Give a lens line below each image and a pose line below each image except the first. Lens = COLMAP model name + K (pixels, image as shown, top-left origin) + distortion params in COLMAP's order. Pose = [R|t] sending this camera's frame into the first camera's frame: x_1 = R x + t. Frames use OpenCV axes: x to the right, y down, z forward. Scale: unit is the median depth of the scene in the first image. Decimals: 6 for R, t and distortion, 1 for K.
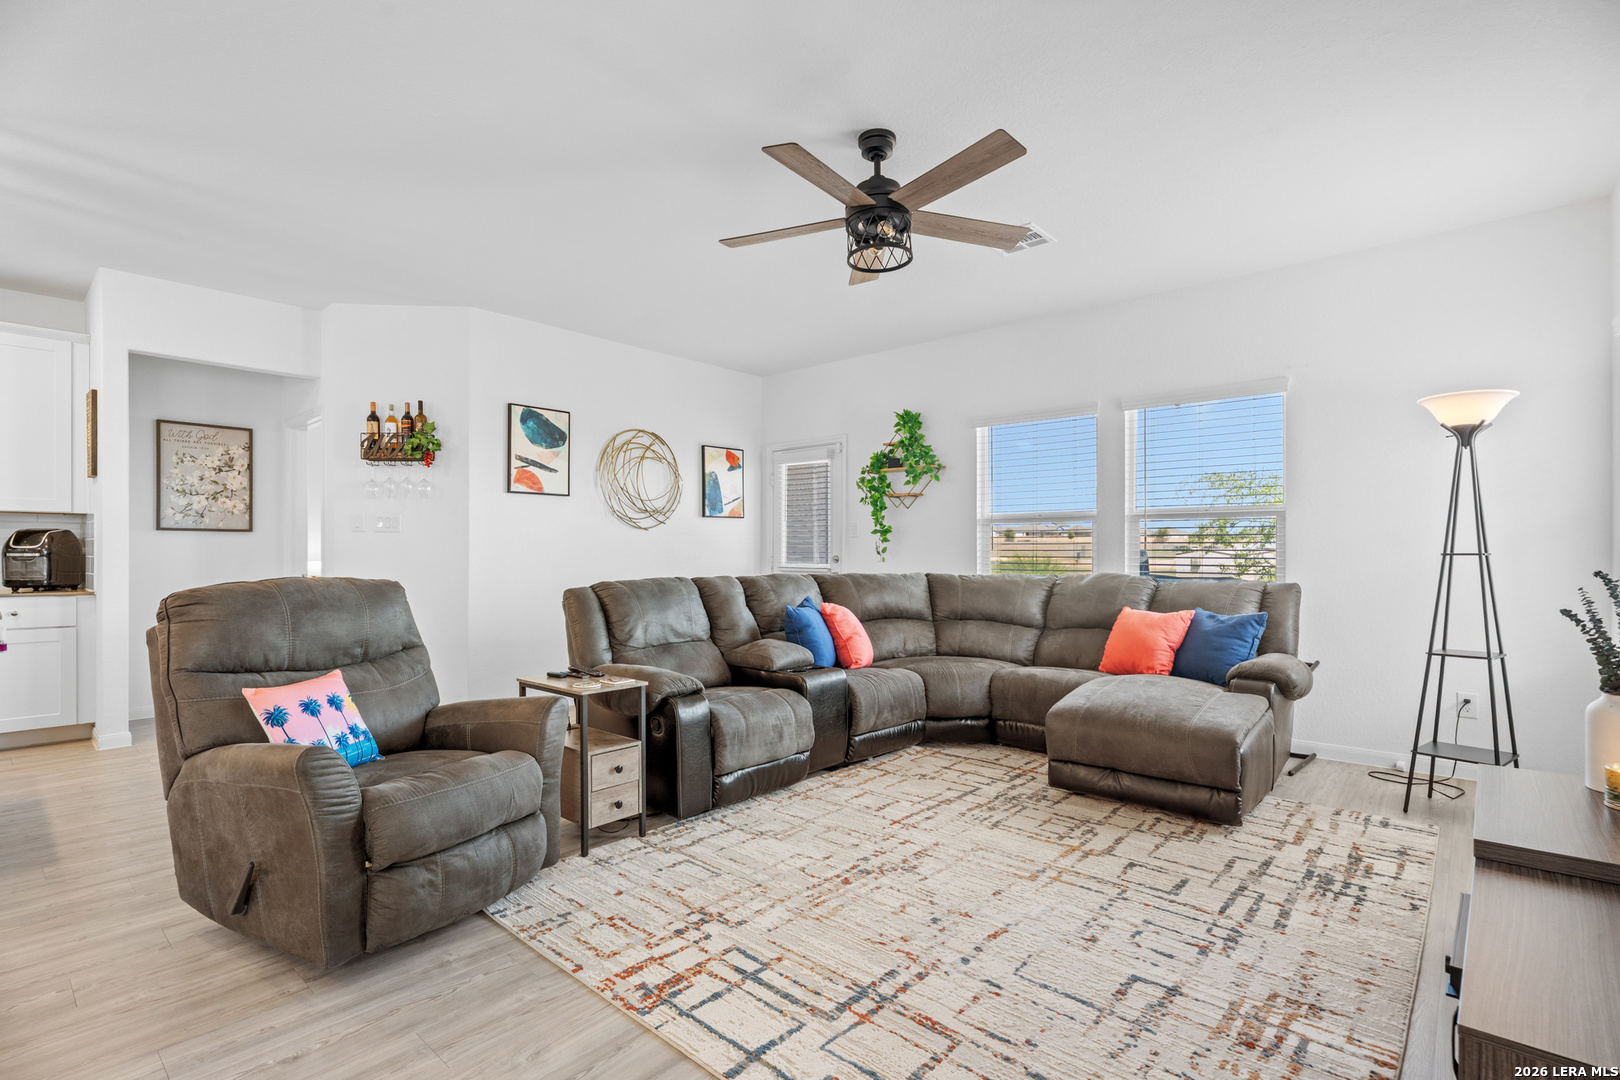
lens RADIAL K [[778.4, 0, 809.8], [0, 778.4, 554.9], [0, 0, 1]] dist [-0.010491, 0.002579]
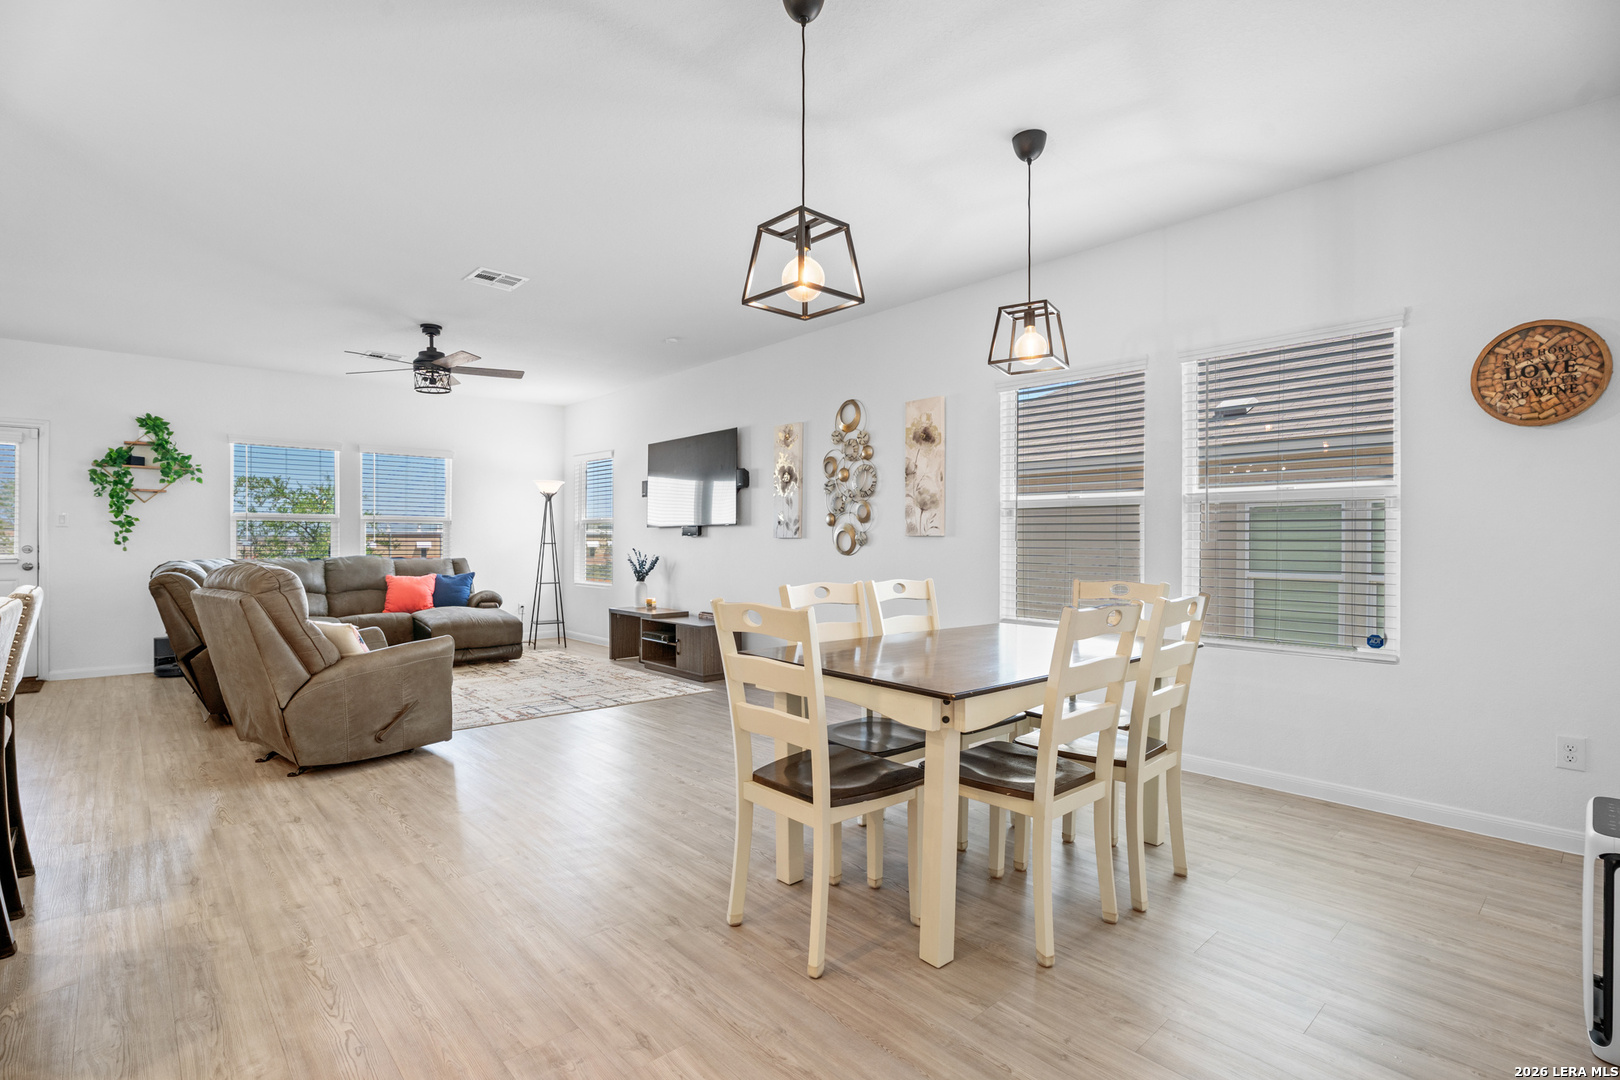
lens RADIAL K [[778.4, 0, 808.8], [0, 778.4, 542.3], [0, 0, 1]] dist [-0.010491, 0.002579]
pose [[0.111318, -0.000220, 0.993785, -1.368036], [-0.001178, 0.999999, 0.000353, -0.006933], [-0.993784, -0.001210, 0.111318, -0.108147]]
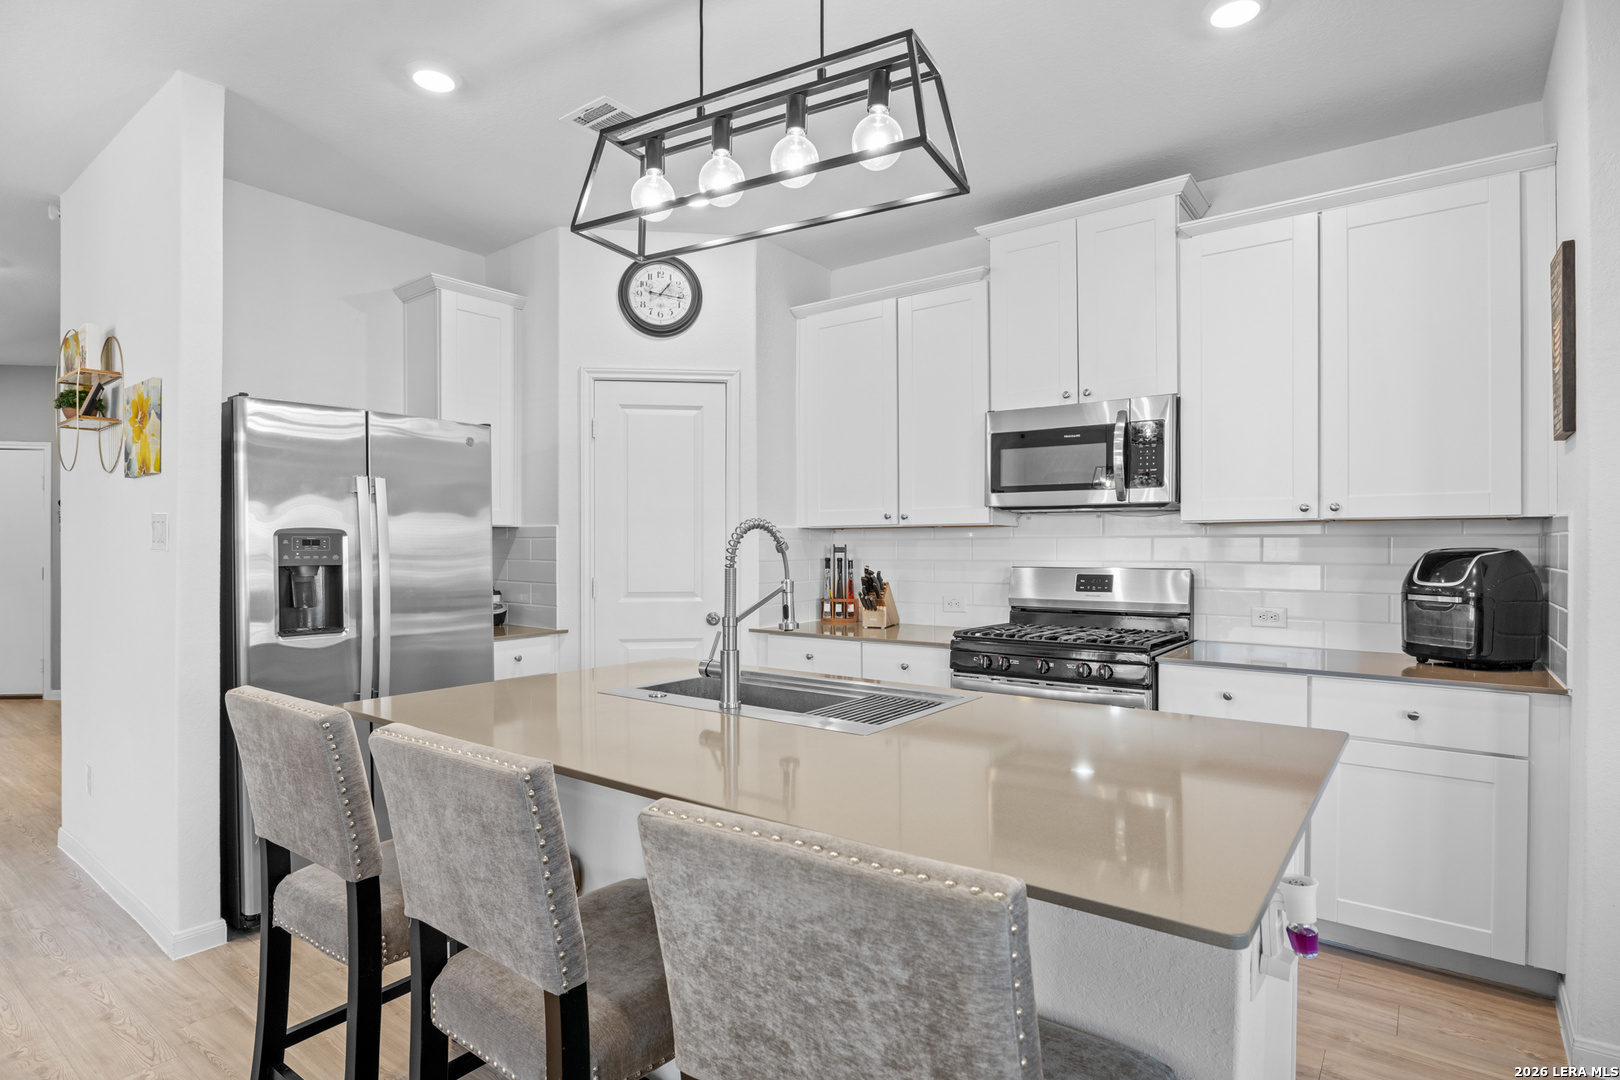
lens RADIAL K [[833.7, 0, 795.7], [0, 833.7, 548.5], [0, 0, 1]] dist [-0.011082, 0.000898]
pose [[0.077080, 0.002772, -0.997021, -0.567117], [-0.001705, 0.999995, 0.002649, -0.042315], [0.997023, 0.001496, 0.077085, 0.607137]]
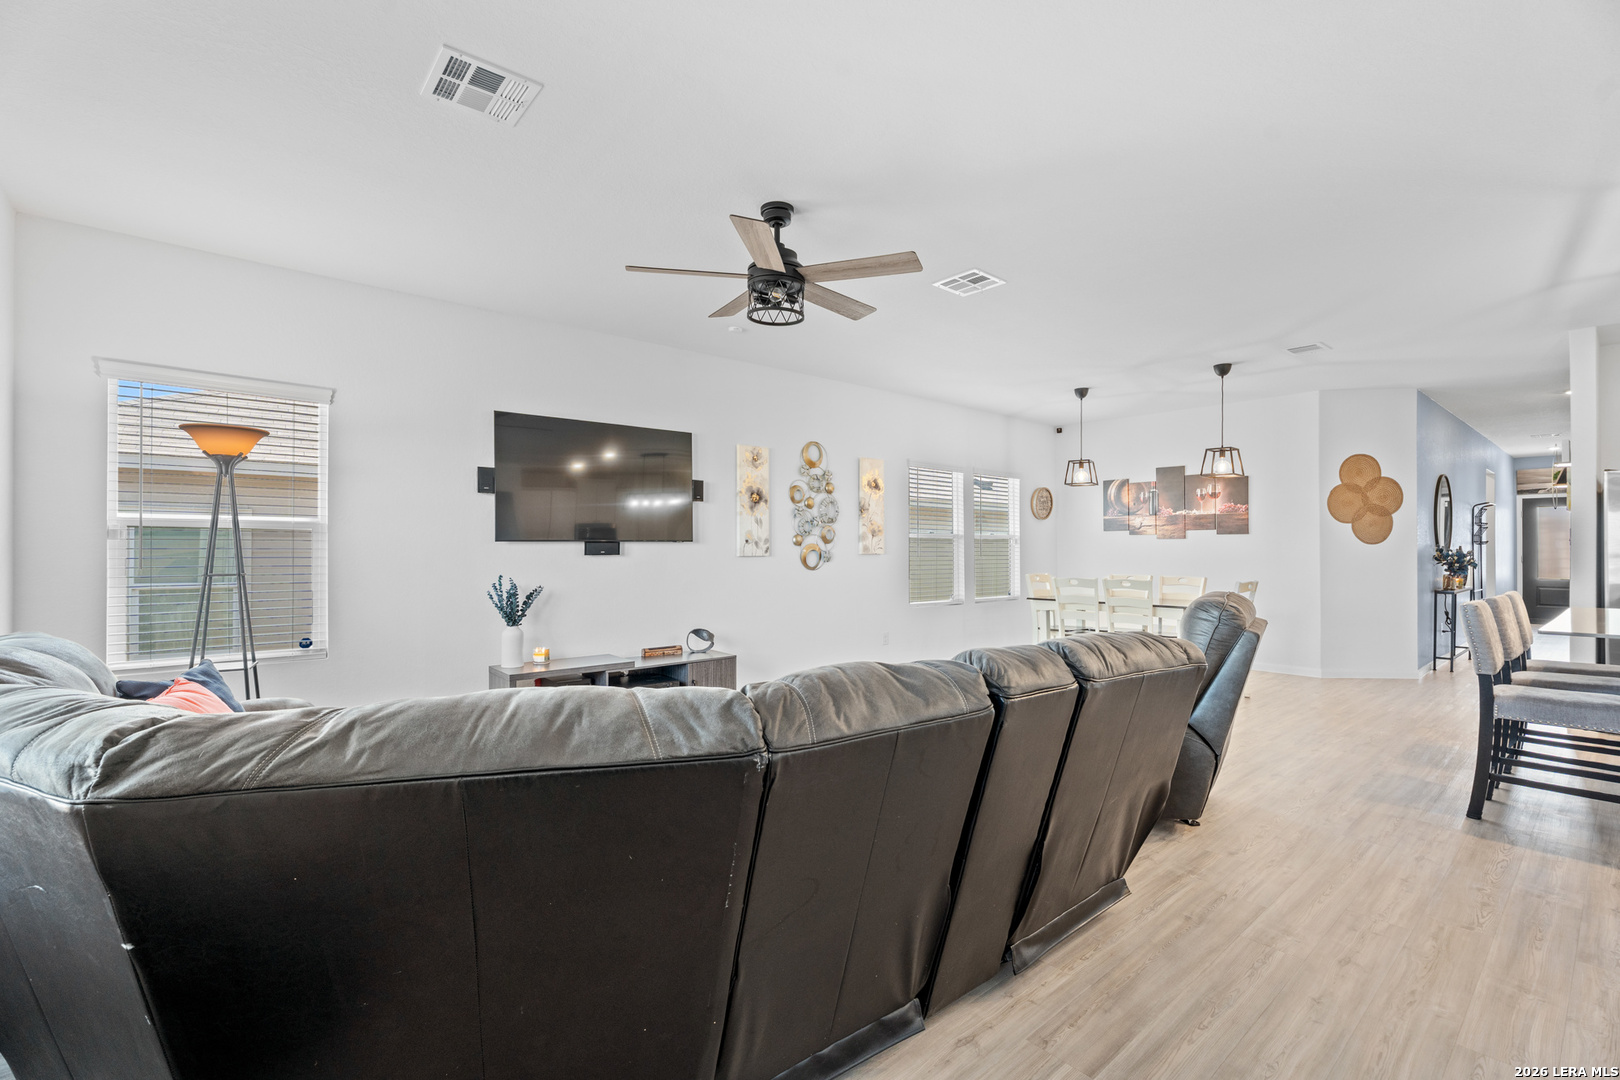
lens RADIAL K [[738.5, 0, 798.9], [0, 738.5, 543.7], [0, 0, 1]] dist [-0.010055, -0.000137]
pose [[-0.990518, 0.002821, 0.137357, -0.070105], [0.001909, 0.999975, -0.006765, -0.031441], [-0.137372, -0.006439, -0.990499, 1.692566]]
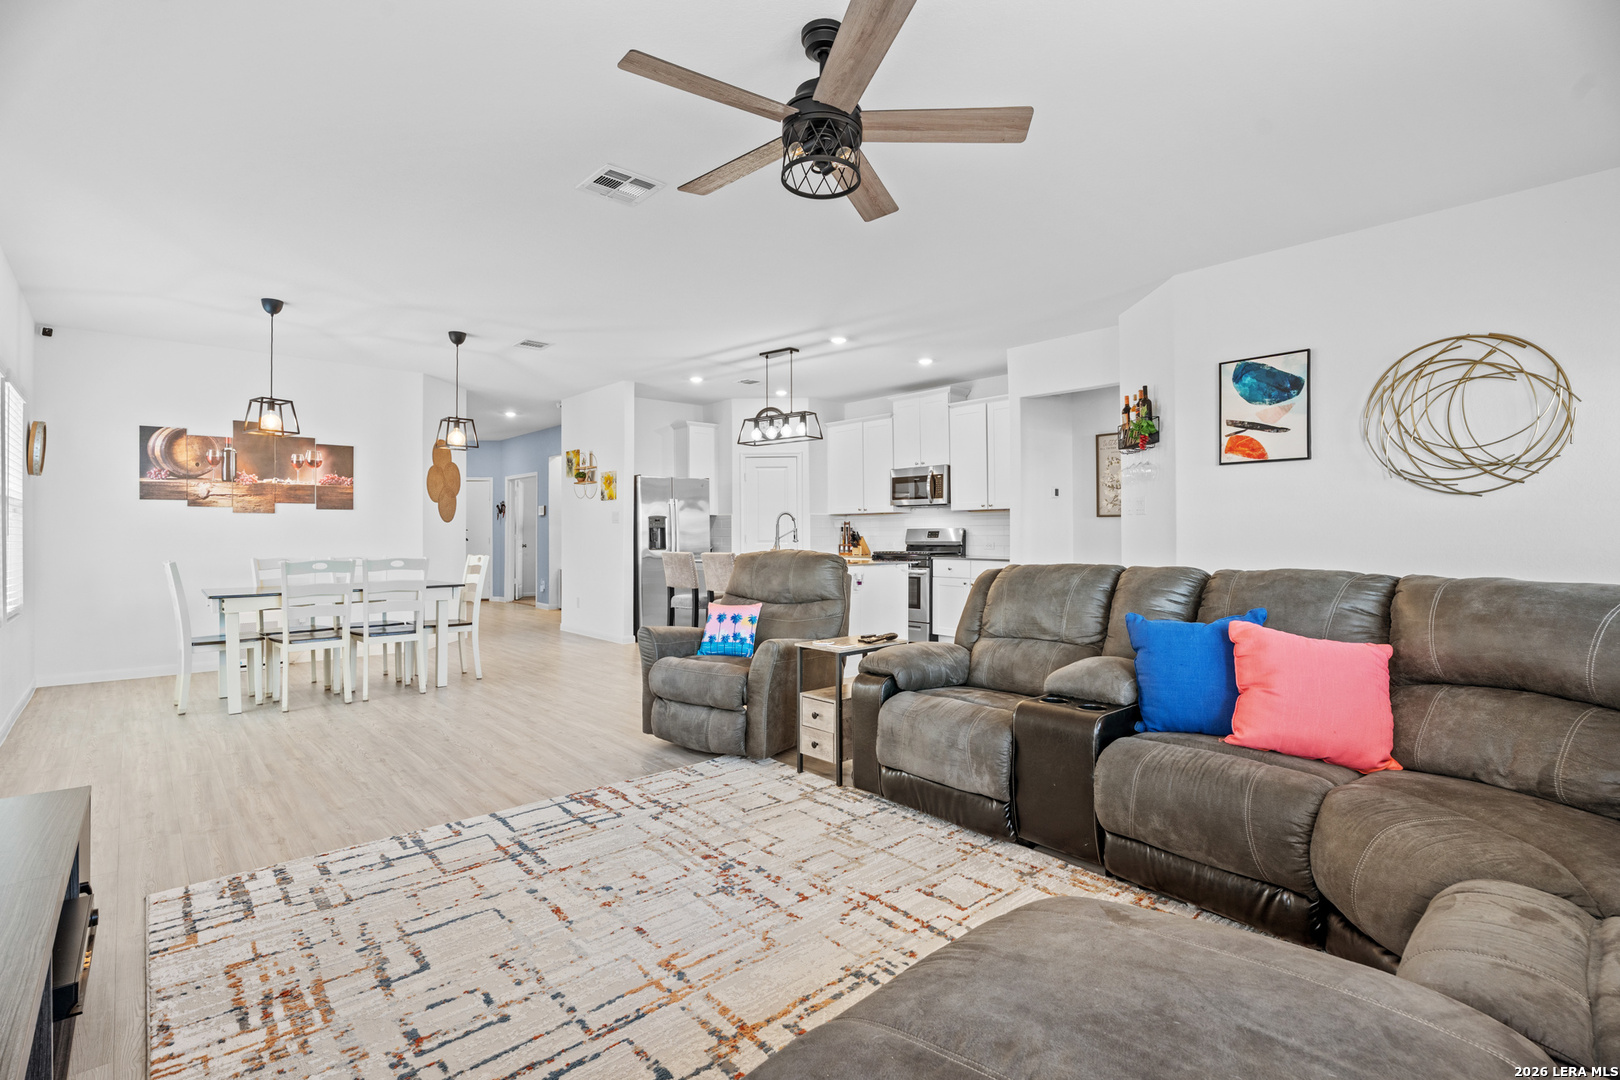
lens RADIAL K [[738.5, 0, 775.9], [0, 738.5, 535.3], [0, 0, 1]] dist [-0.010055, -0.000137]
pose [[-0.133077, 0.002304, -0.991103, 0.692391], [0.002541, 0.999995, 0.001984, -0.005164], [0.991102, -0.002254, -0.133082, 0.842875]]
